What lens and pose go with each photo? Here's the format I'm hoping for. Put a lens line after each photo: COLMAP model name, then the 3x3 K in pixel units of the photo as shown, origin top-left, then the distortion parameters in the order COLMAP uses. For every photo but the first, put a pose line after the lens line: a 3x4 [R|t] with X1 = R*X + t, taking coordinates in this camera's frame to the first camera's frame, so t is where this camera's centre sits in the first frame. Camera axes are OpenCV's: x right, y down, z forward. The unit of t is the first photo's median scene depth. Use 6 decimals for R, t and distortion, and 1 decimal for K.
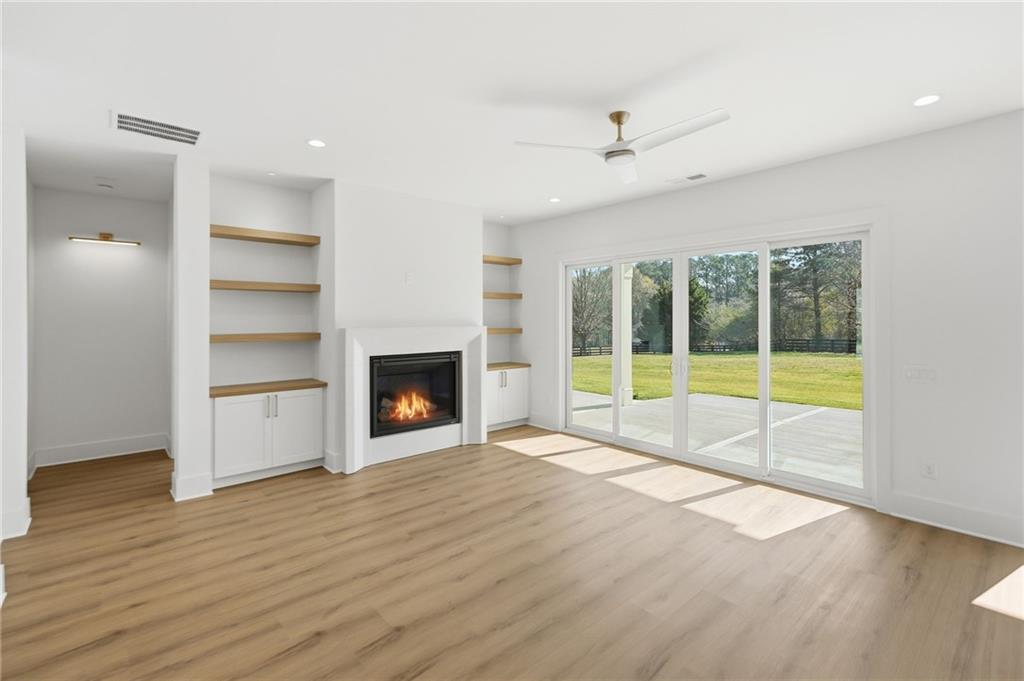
lens RADIAL K [[469.4, 0, 511.4], [0, 469.4, 315.9], [0, 0, 1]] dist [0.000522, -0.000033]
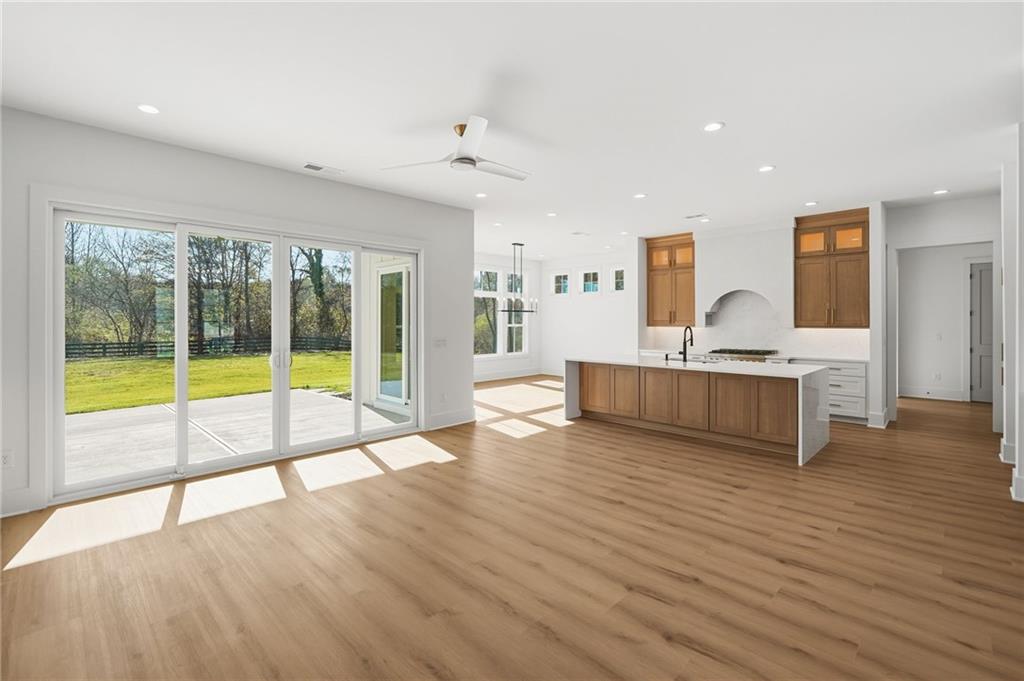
lens RADIAL K [[447.7, 0, 507.0], [0, 447.7, 322.2], [0, 0, 1]] dist [-0.001800, -0.000303]
pose [[-0.053665, -0.001882, 0.998557, -0.669436], [0.002894, 0.999994, 0.002040, 0.041231], [-0.998555, 0.002999, -0.053659, 0.729706]]
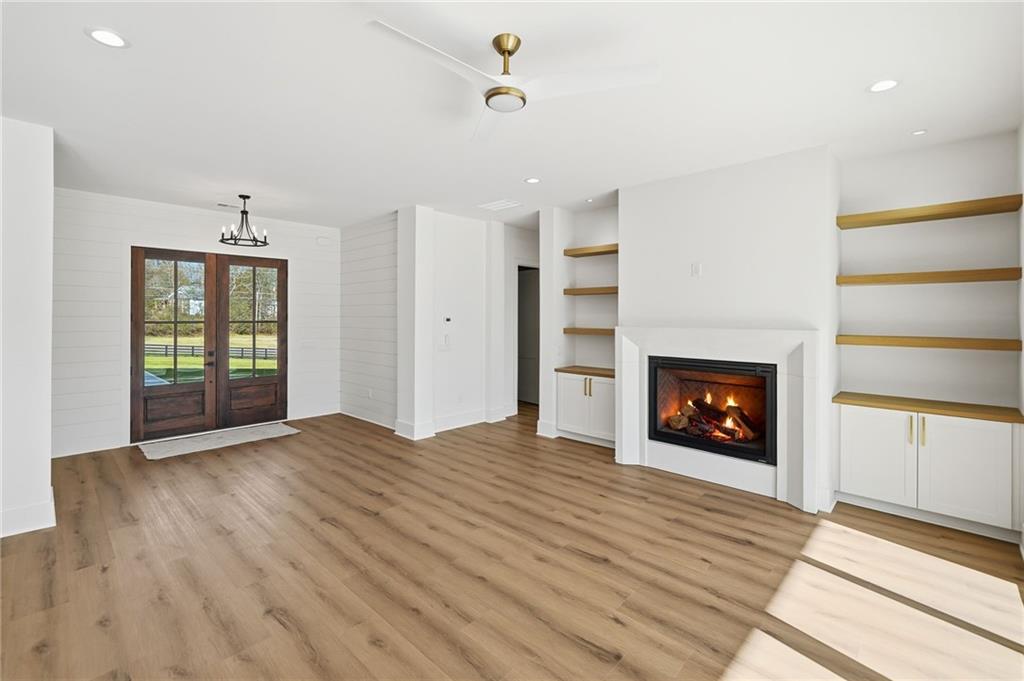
lens RADIAL K [[469.4, 0, 511.4], [0, 469.4, 315.9], [0, 0, 1]] dist [0.000522, -0.000033]
pose [[0.062928, 0.000141, -0.998018, 0.738909], [-0.000504, 1.000000, 0.000109, 0.005566], [0.998018, 0.000496, 0.062928, 0.742752]]
